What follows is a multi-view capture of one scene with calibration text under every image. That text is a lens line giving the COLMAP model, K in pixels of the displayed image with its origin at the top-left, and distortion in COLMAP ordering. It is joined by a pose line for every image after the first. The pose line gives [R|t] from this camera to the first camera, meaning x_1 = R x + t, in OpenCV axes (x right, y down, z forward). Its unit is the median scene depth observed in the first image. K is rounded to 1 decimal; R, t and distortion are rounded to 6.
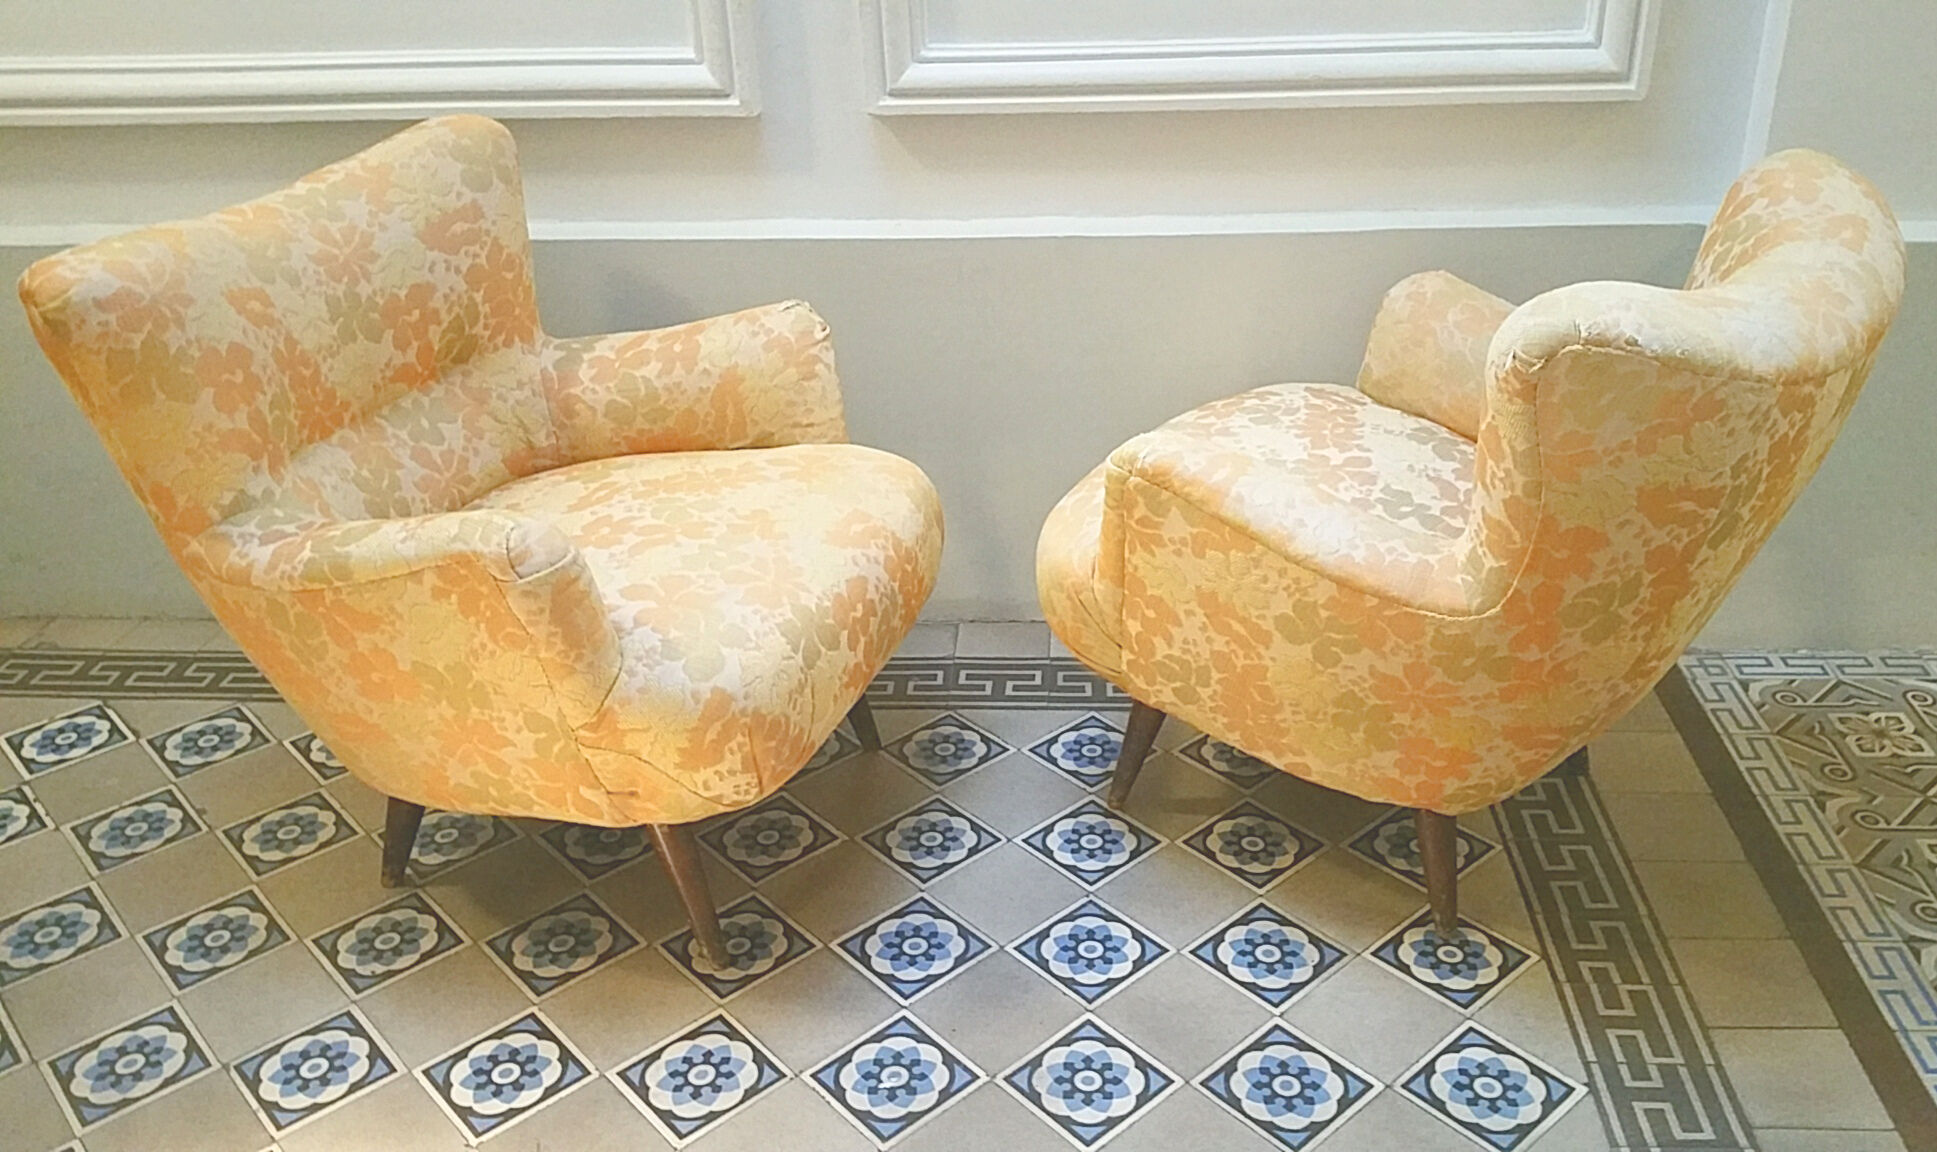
lens RADIAL K [[1656.2, 0, 1037.9], [0, 1656.2, 605.9], [0, 0, 1]] dist [0.102825, -0.204055]
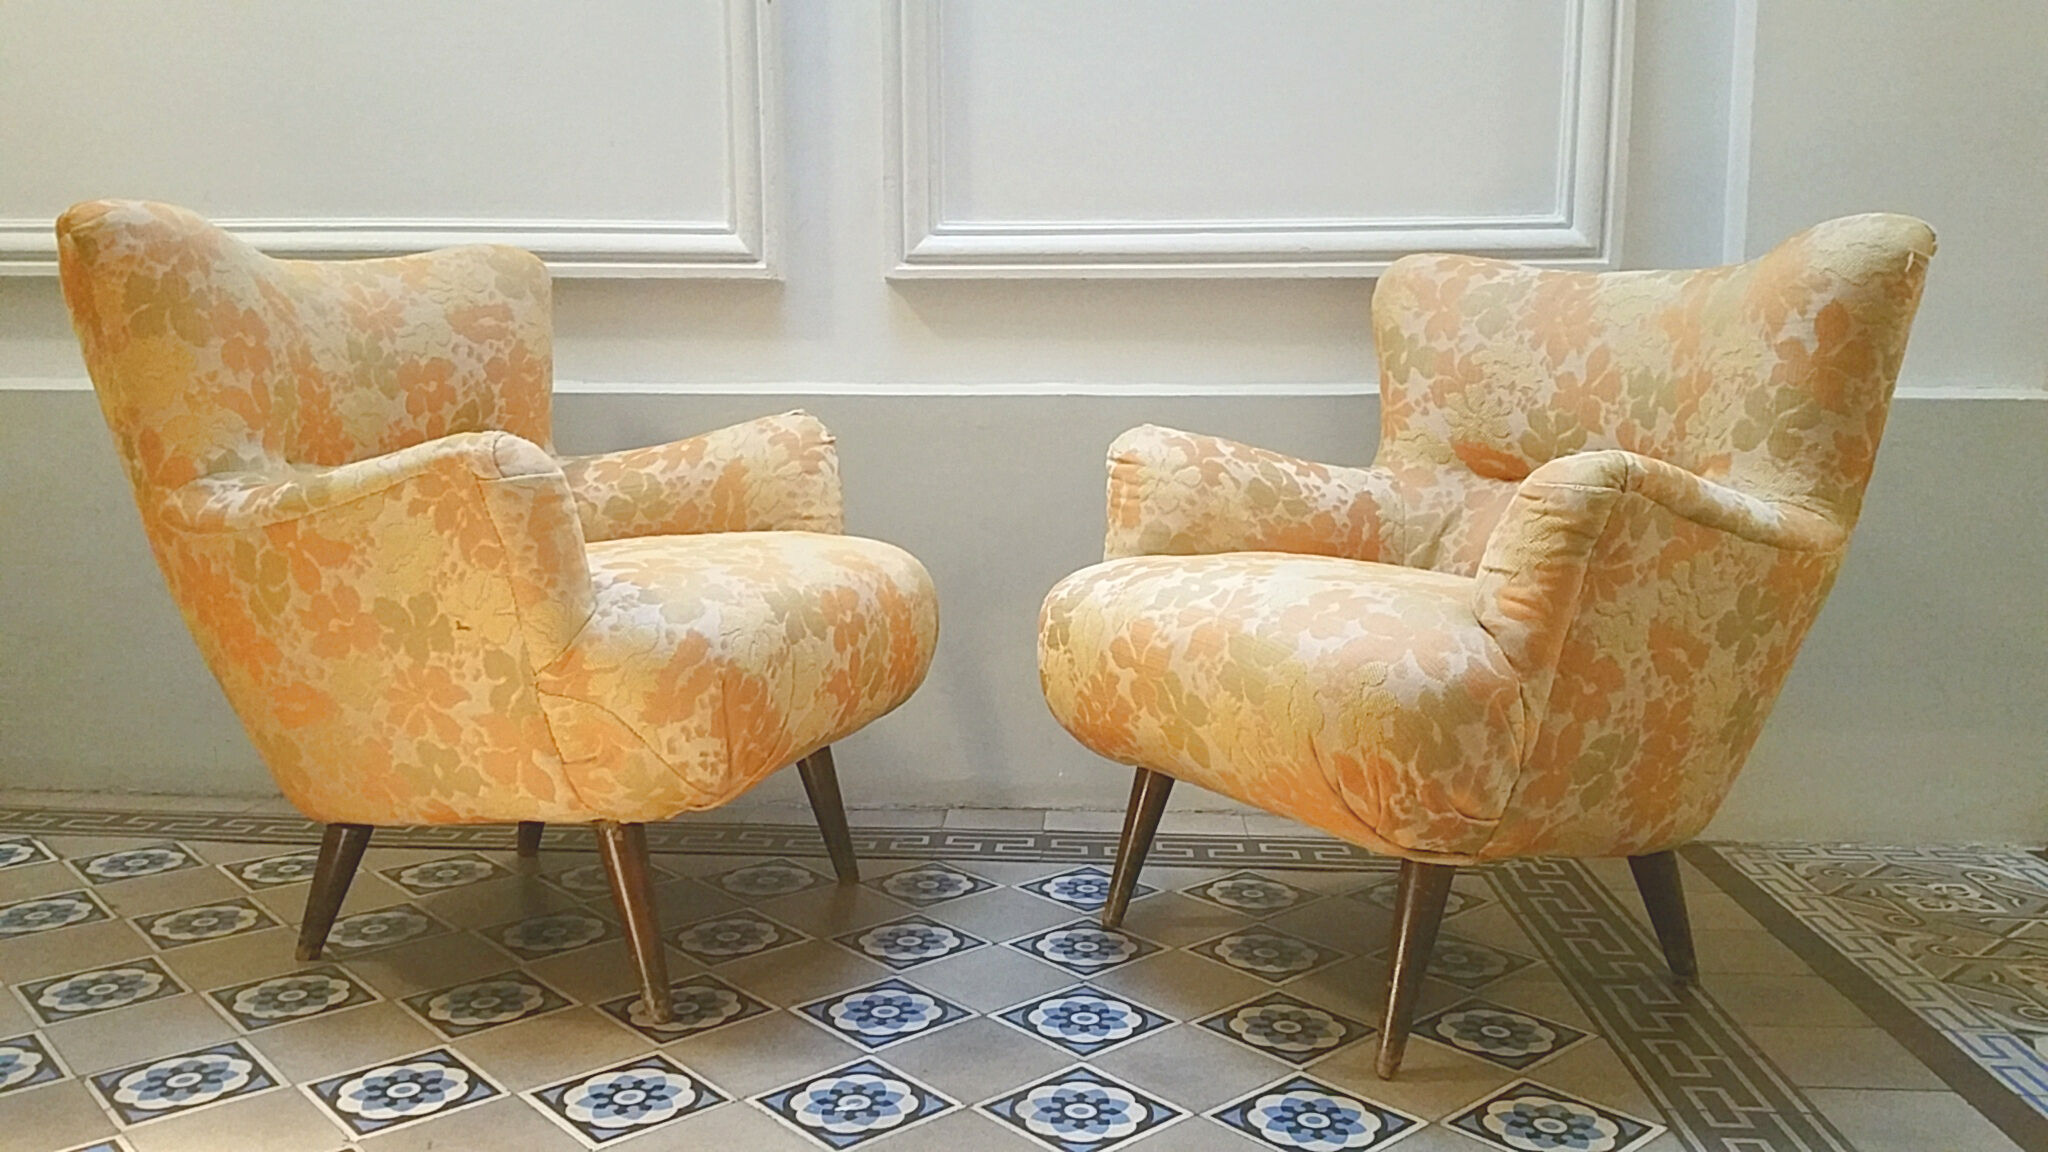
lens RADIAL K [[1649.3, 0, 1024.0], [0, 1649.3, 576.0], [0, 0, 1]] dist [0.102431, -0.188564]
pose [[0.999628, 0.025149, -0.010587, 0.003286], [-0.027270, 0.933972, -0.356303, 0.321995], [0.000927, 0.356459, 0.934311, 0.102762]]
